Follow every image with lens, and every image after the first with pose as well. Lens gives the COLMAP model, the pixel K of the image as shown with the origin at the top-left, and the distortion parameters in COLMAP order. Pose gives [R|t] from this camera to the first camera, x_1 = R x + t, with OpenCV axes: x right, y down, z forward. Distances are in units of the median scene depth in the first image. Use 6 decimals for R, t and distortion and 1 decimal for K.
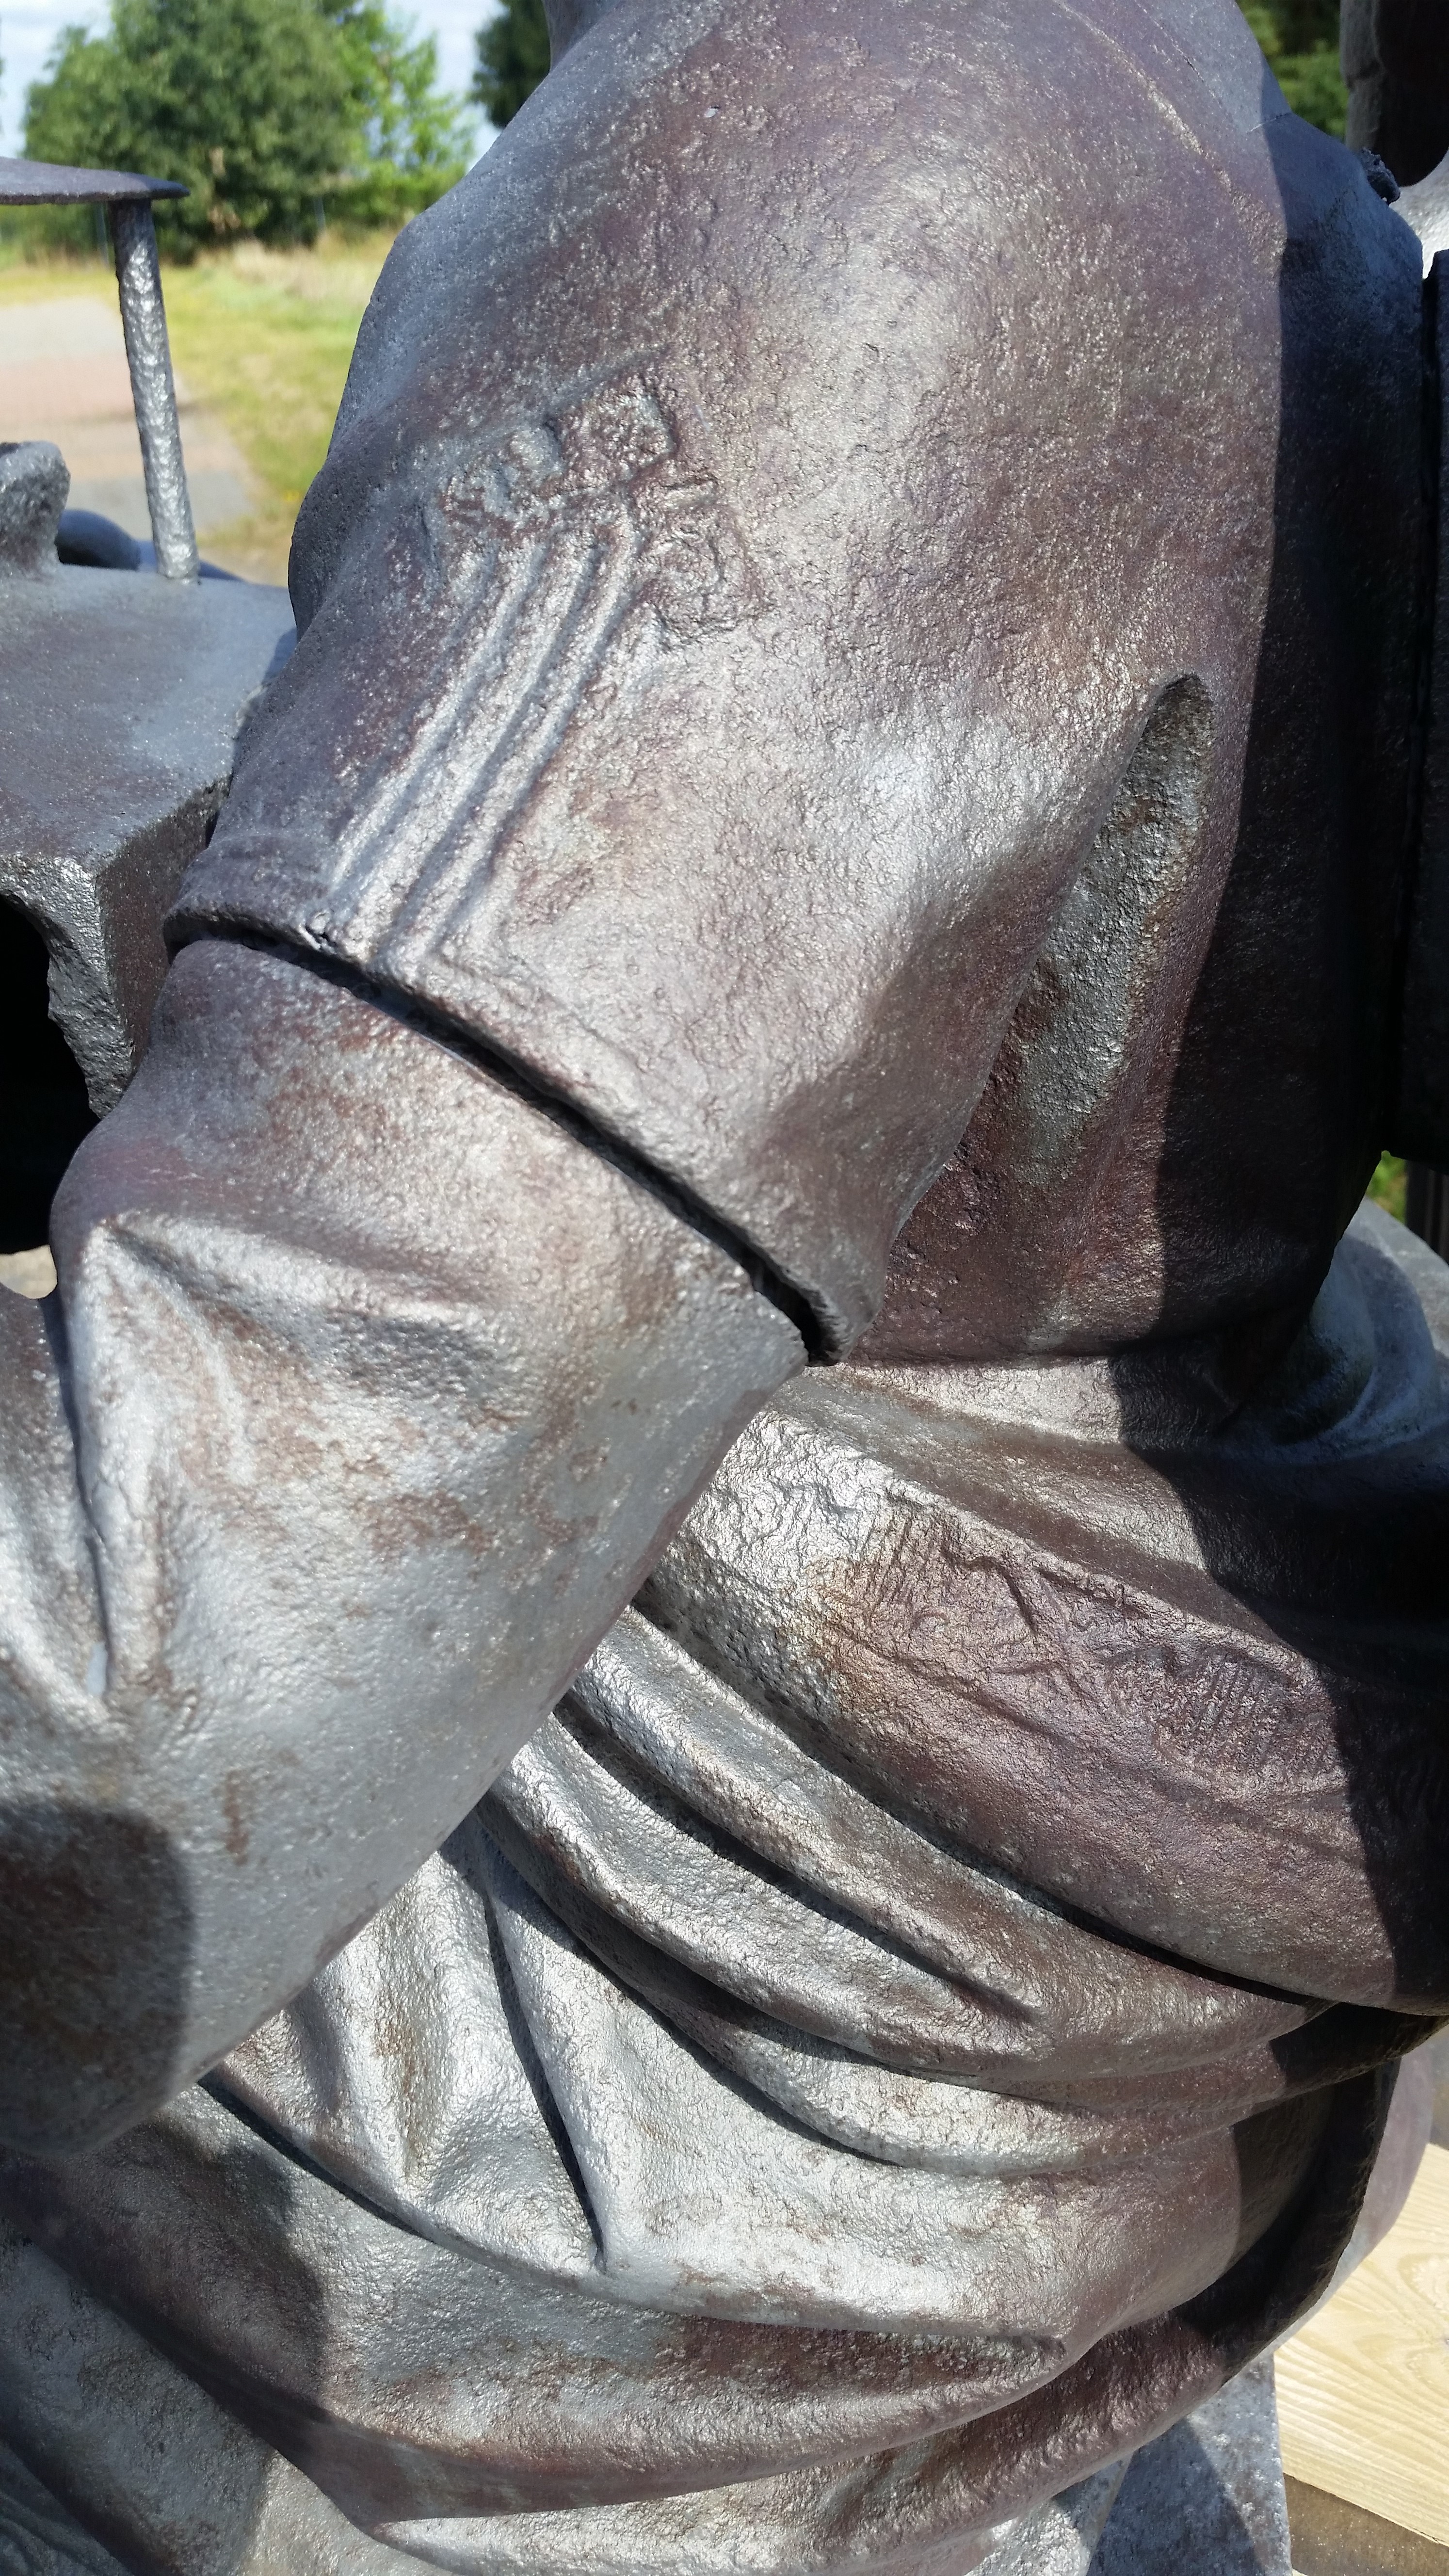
lens RADIAL K [[2182.9, 0, 717.1], [0, 2182.9, 1290.5], [0, 0, 1]] dist [0.043480, -0.115655]
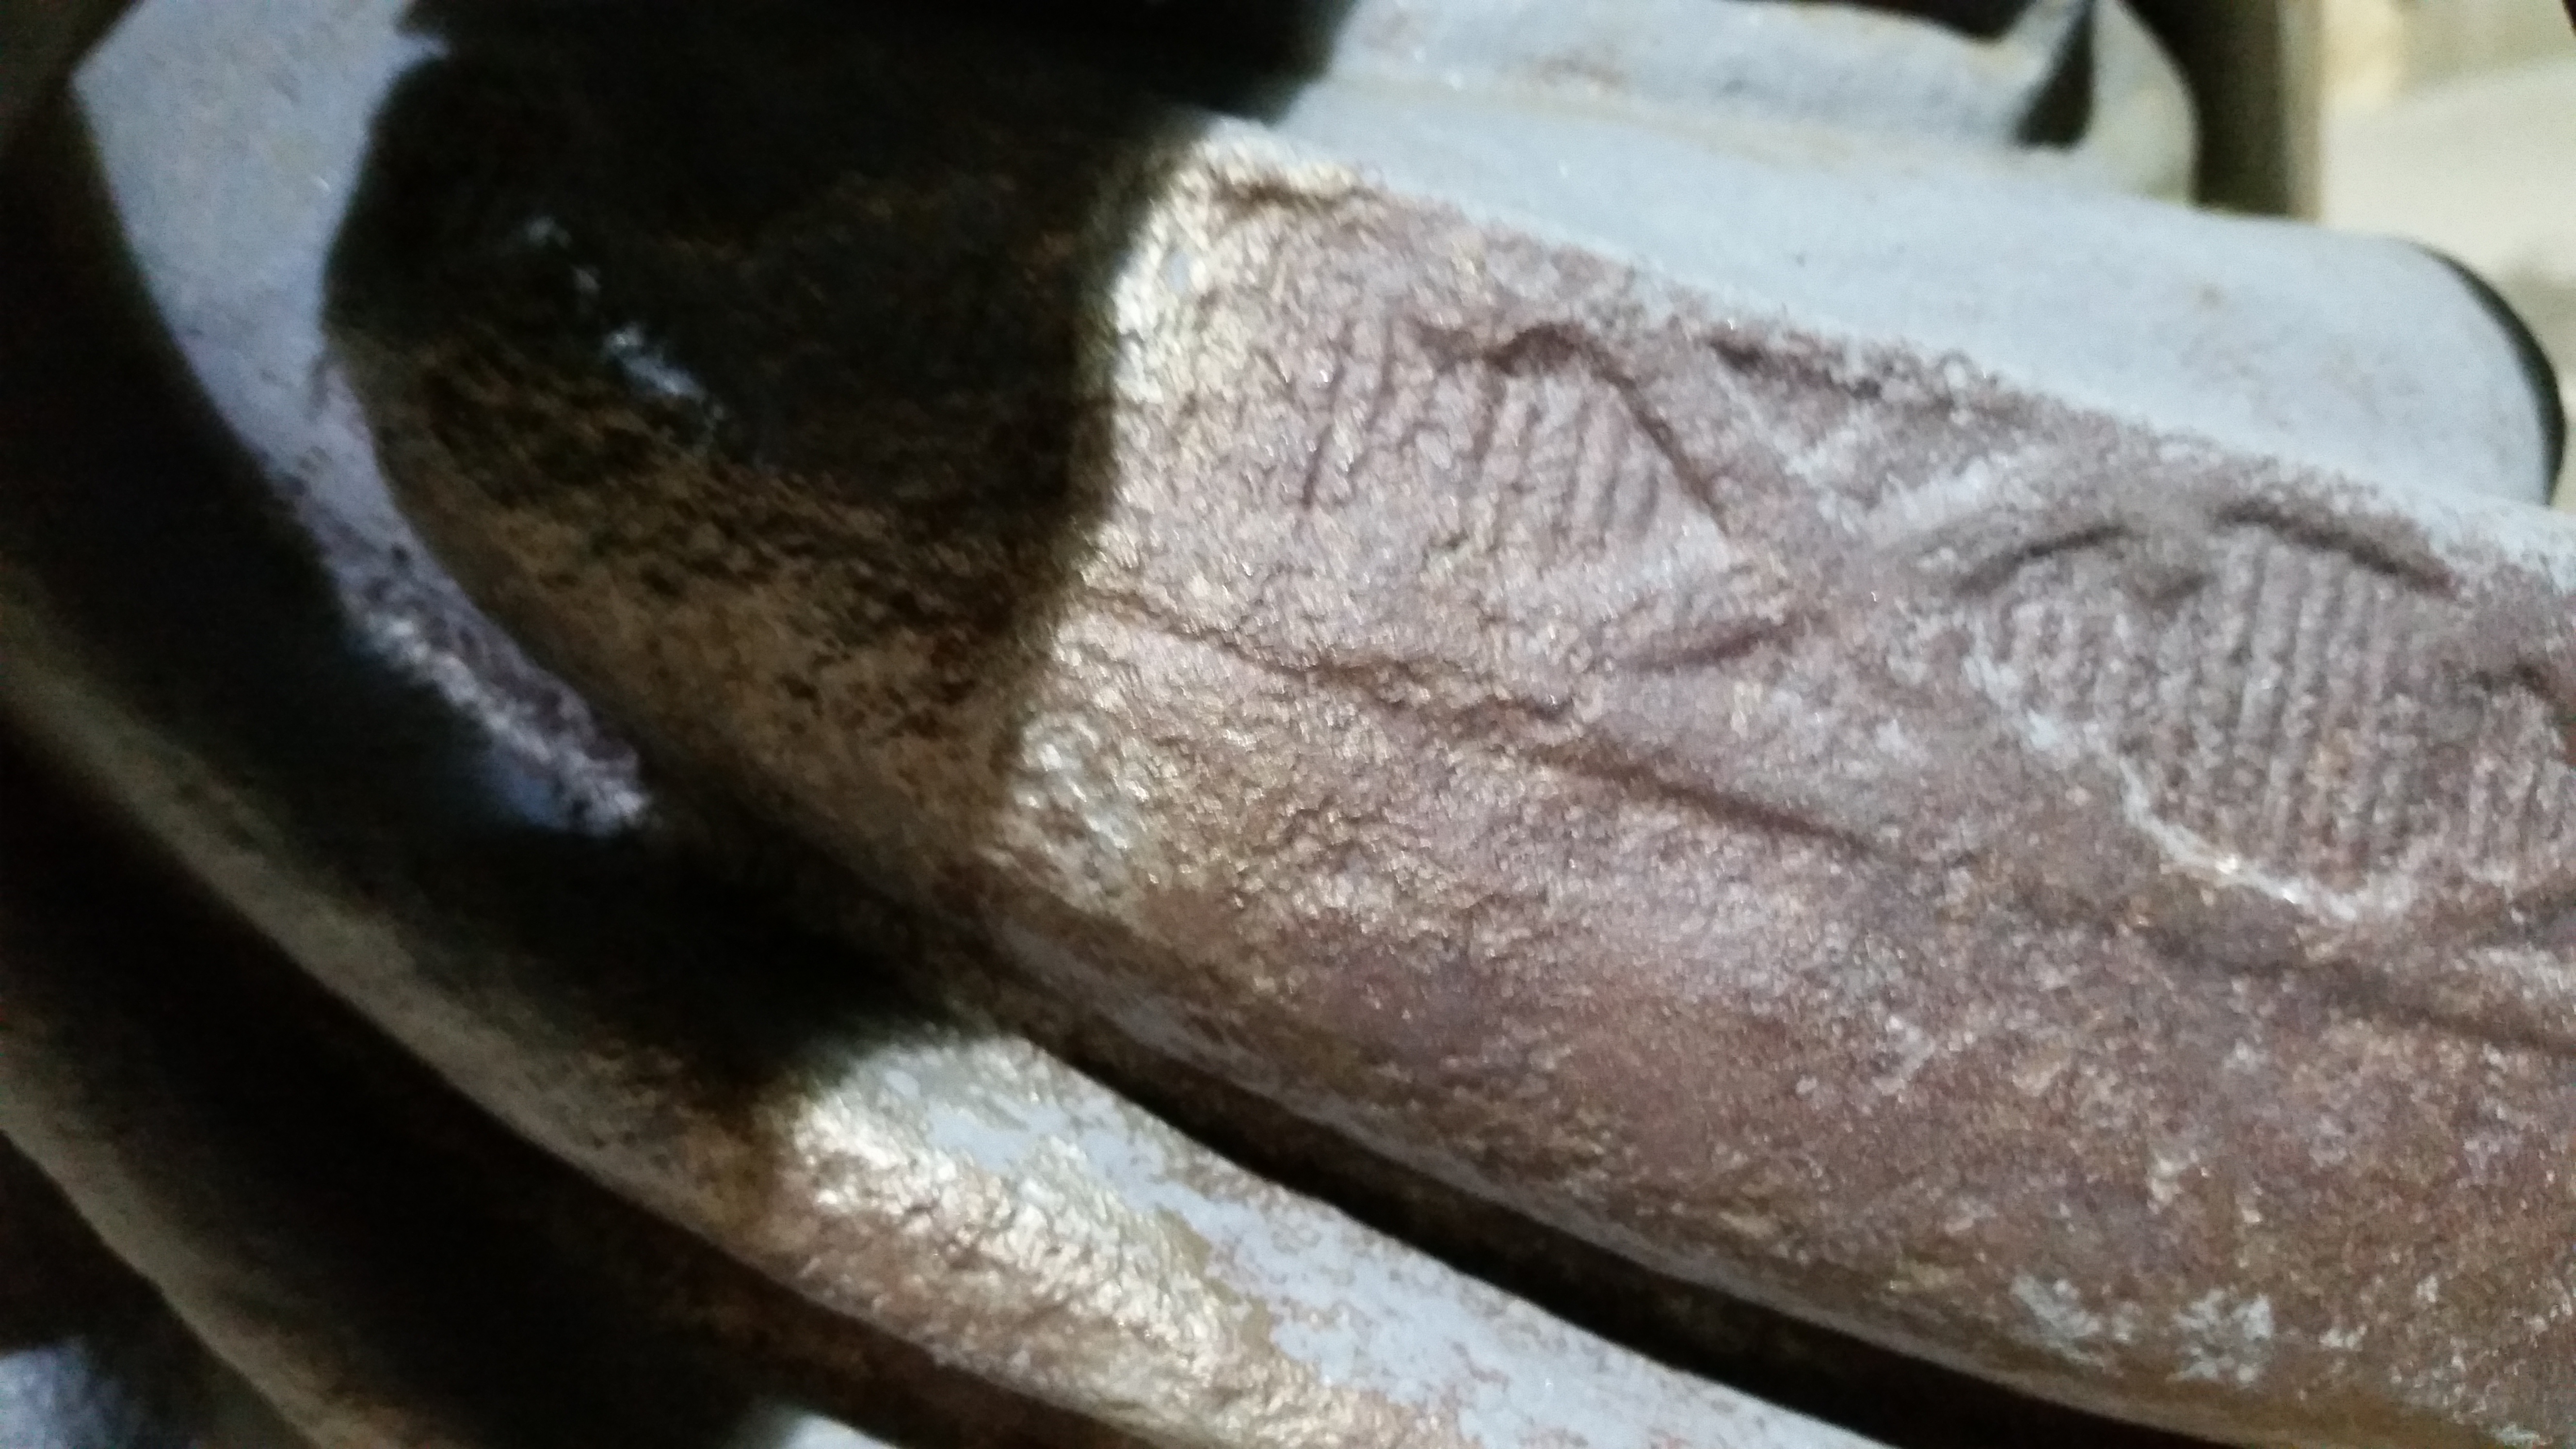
lens RADIAL K [[2182.9, 0, 1295.5], [0, 2182.9, 709.2], [0, 0, 1]] dist [0.043480, -0.115655]
pose [[0.977269, -0.145315, 0.154363, 0.029006], [0.147609, 0.989040, -0.003440, 0.173135], [-0.152171, 0.026147, 0.988008, 0.689247]]
